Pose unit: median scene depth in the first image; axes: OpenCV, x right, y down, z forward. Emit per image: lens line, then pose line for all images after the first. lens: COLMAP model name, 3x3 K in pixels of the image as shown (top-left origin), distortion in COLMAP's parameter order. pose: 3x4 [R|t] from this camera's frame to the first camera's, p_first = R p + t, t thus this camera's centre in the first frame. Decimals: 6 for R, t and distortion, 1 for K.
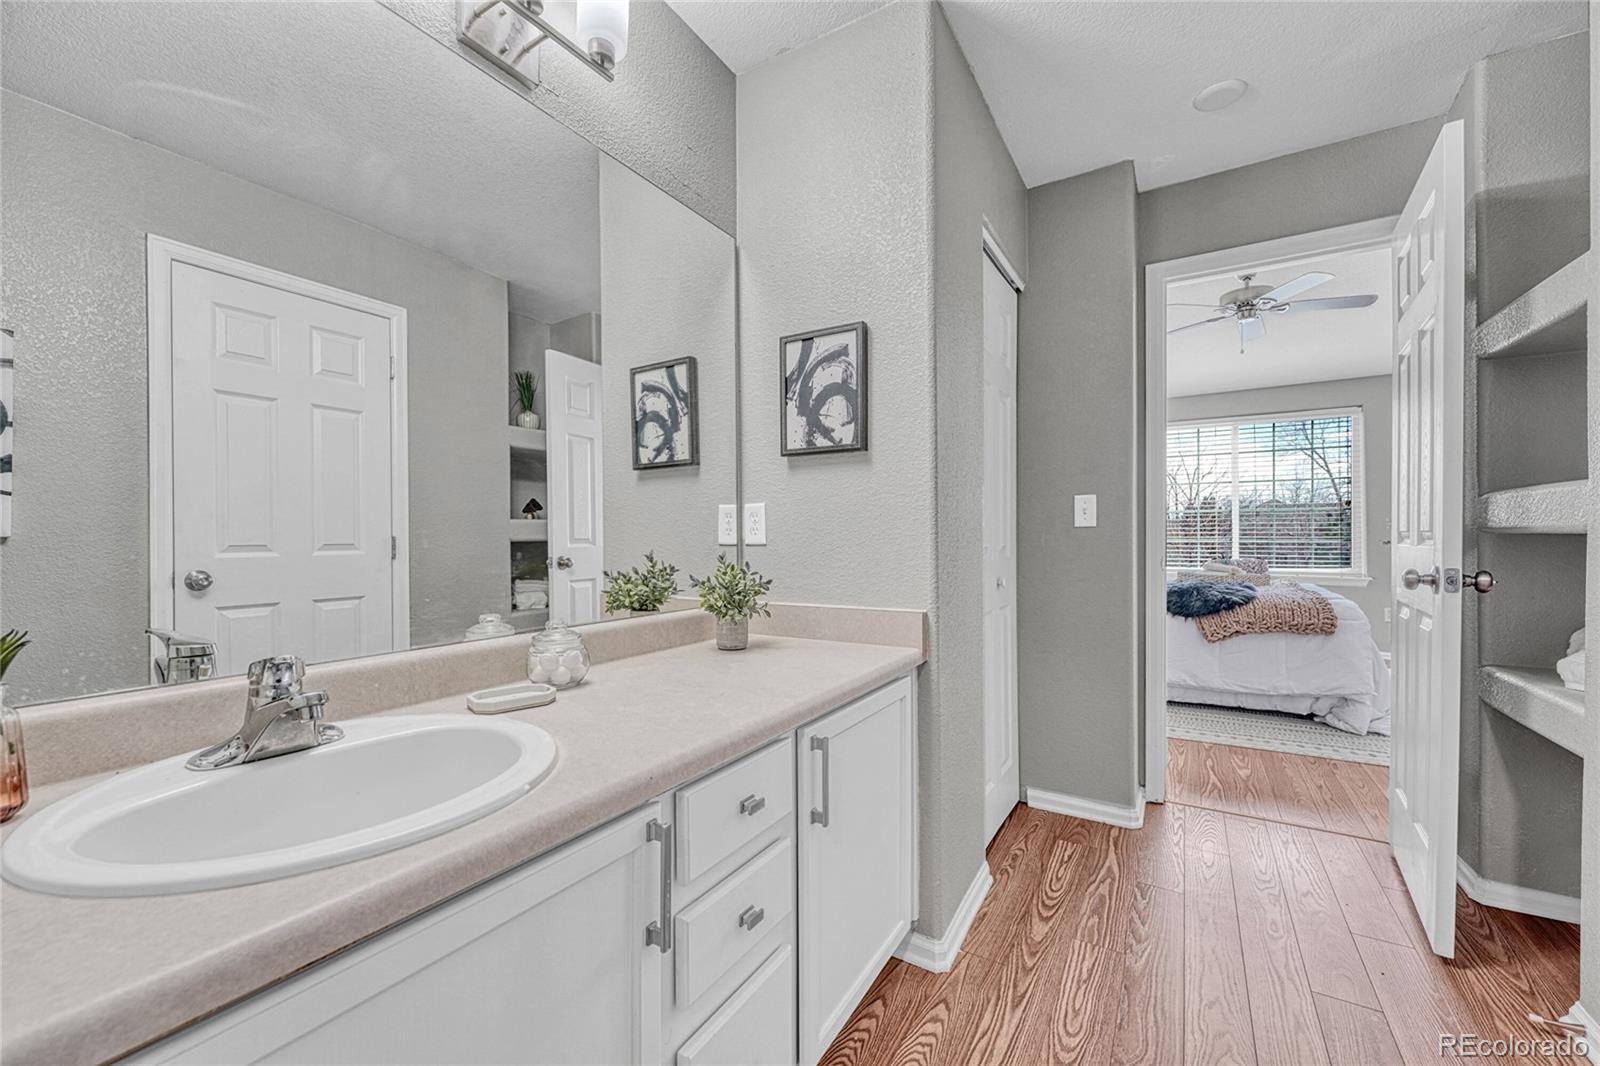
lens RADIAL K [[633.5, 0, 796.3], [0, 633.5, 540.8], [0, 0, 1]] dist [-0.005332, 0.001447]
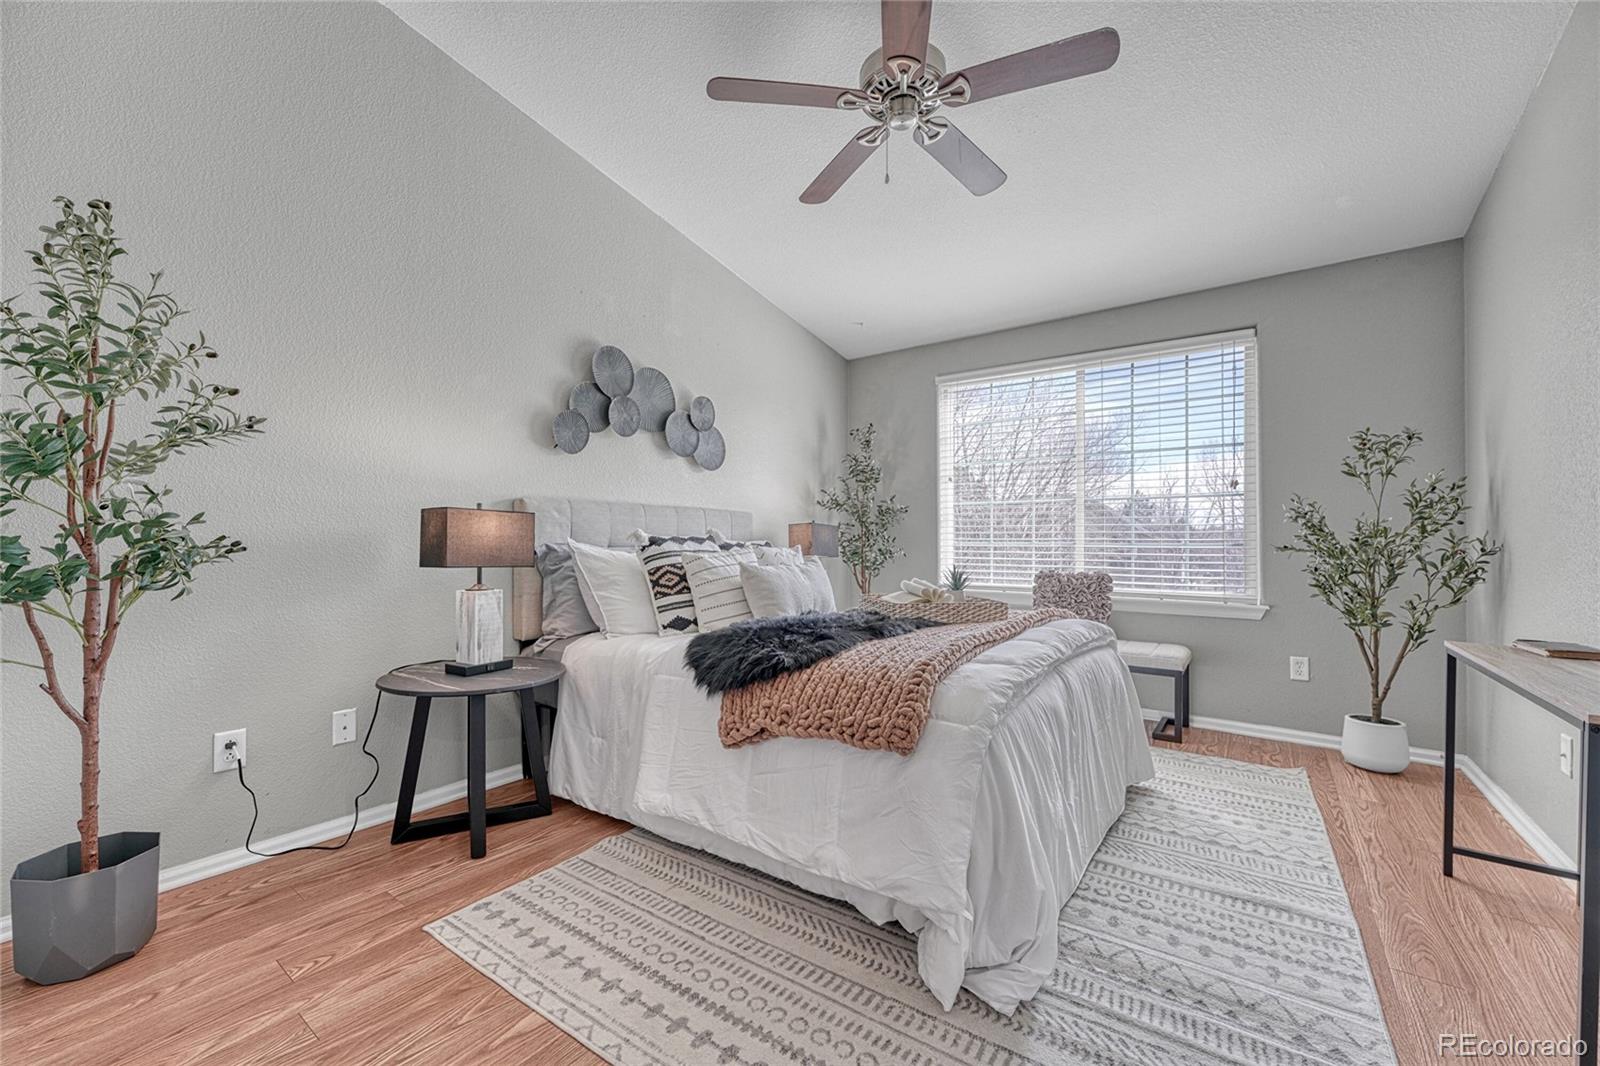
lens RADIAL K [[633.5, 0, 802.5], [0, 633.5, 542.5], [0, 0, 1]] dist [-0.005332, 0.001447]
pose [[0.997082, 0.008482, -0.075865, 0.743167], [-0.009062, 0.999932, -0.007305, 0.007477], [0.075798, 0.007971, 0.997091, 0.518885]]
